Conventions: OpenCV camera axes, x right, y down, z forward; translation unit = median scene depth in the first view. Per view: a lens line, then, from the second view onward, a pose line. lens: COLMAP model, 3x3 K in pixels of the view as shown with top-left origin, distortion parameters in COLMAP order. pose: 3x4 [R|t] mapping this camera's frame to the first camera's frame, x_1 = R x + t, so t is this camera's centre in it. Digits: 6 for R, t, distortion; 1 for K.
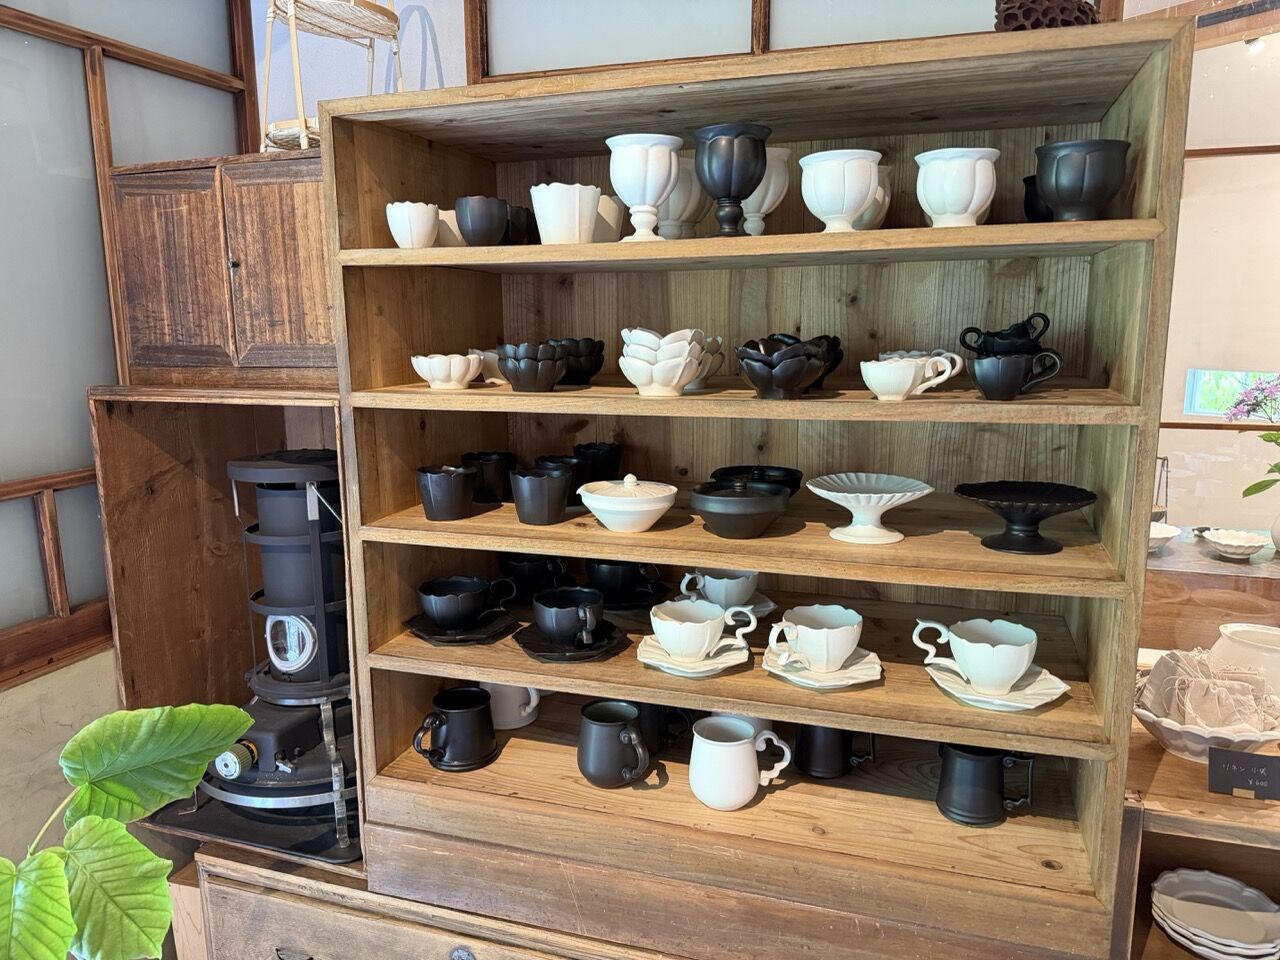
lens RADIAL K [[921.2, 0, 640.0], [0, 921.2, 480.0], [0, 0, 1]] dist [-0.011058, -0.007830]
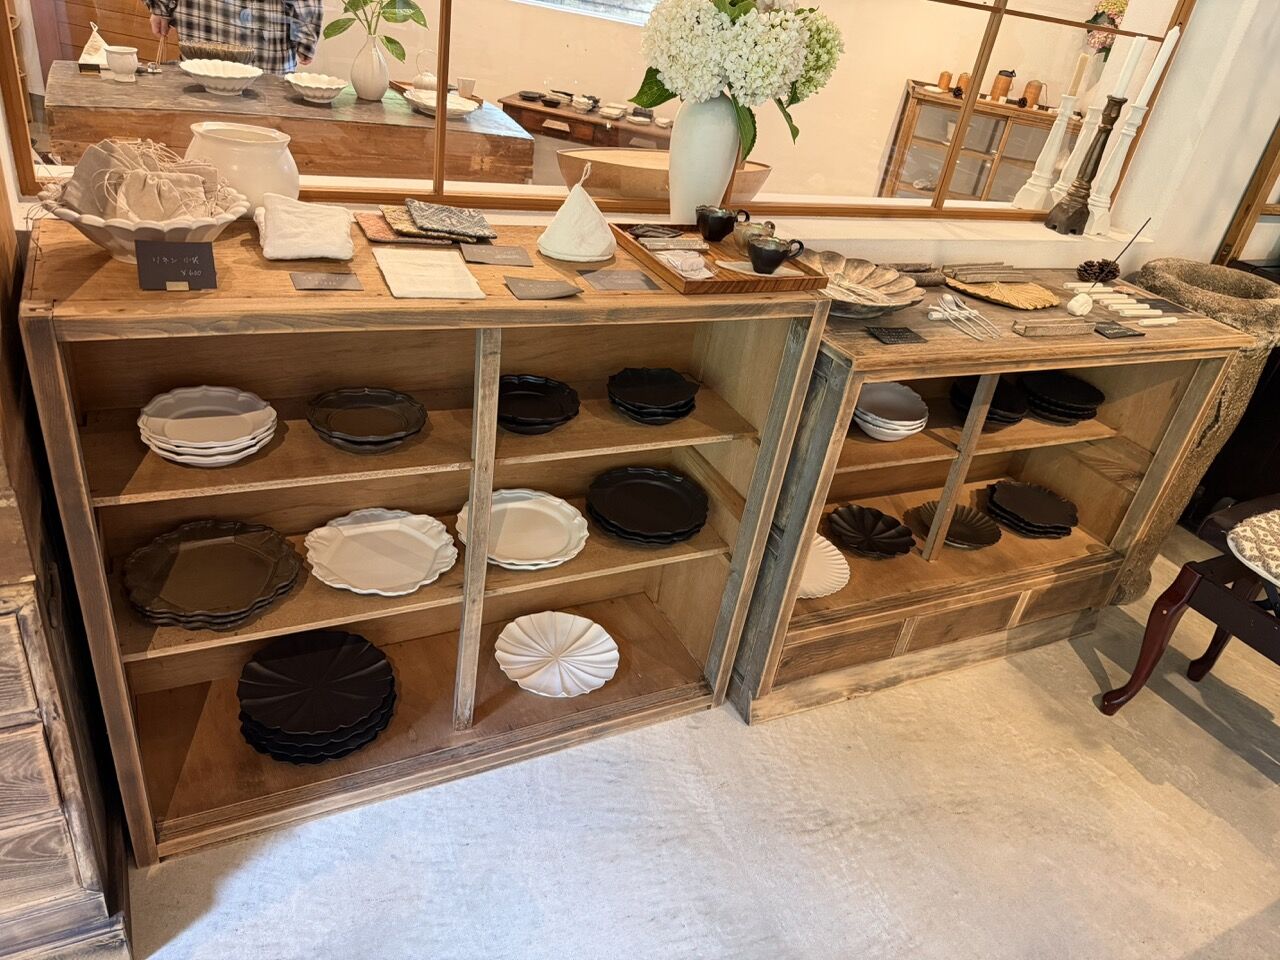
lens RADIAL K [[921.2, 0, 640.0], [0, 921.2, 480.0], [0, 0, 1]] dist [-0.011058, -0.007830]
pose [[0.692815, -0.262441, 0.671664, 0.287779], [-0.036627, 0.917415, 0.396243, 0.128242], [-0.720185, -0.299124, 0.625986, 0.023282]]
